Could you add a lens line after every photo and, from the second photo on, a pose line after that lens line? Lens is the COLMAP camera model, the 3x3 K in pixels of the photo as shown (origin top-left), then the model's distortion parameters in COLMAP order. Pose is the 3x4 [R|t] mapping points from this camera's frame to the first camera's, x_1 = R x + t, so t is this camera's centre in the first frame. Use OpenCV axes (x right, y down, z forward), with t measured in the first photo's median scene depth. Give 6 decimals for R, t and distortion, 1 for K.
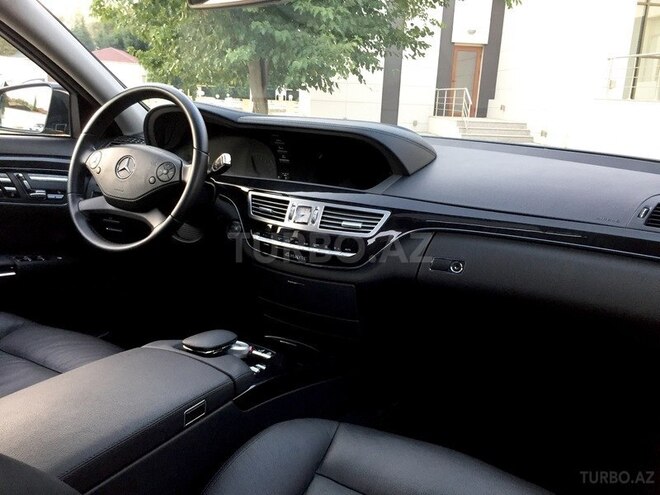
lens RADIAL K [[557.2, 0, 330.0], [0, 557.2, 247.5], [0, 0, 1]] dist [0.003909, -0.004476]
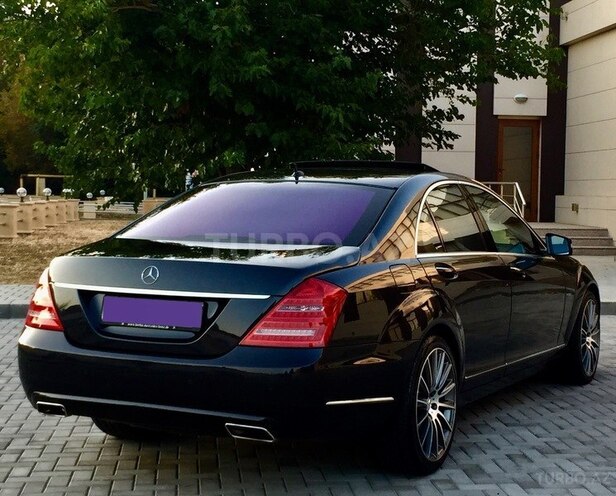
lens RADIAL K [[1100.3, 0, 308.0], [0, 1100.3, 248.0], [0, 0, 1]] dist [0.116188, -0.006128]
pose [[0.999262, -0.031087, 0.022570, -0.060957], [0.035115, 0.977398, -0.208469, 0.089057], [-0.015579, 0.209107, 0.977769, -0.404733]]
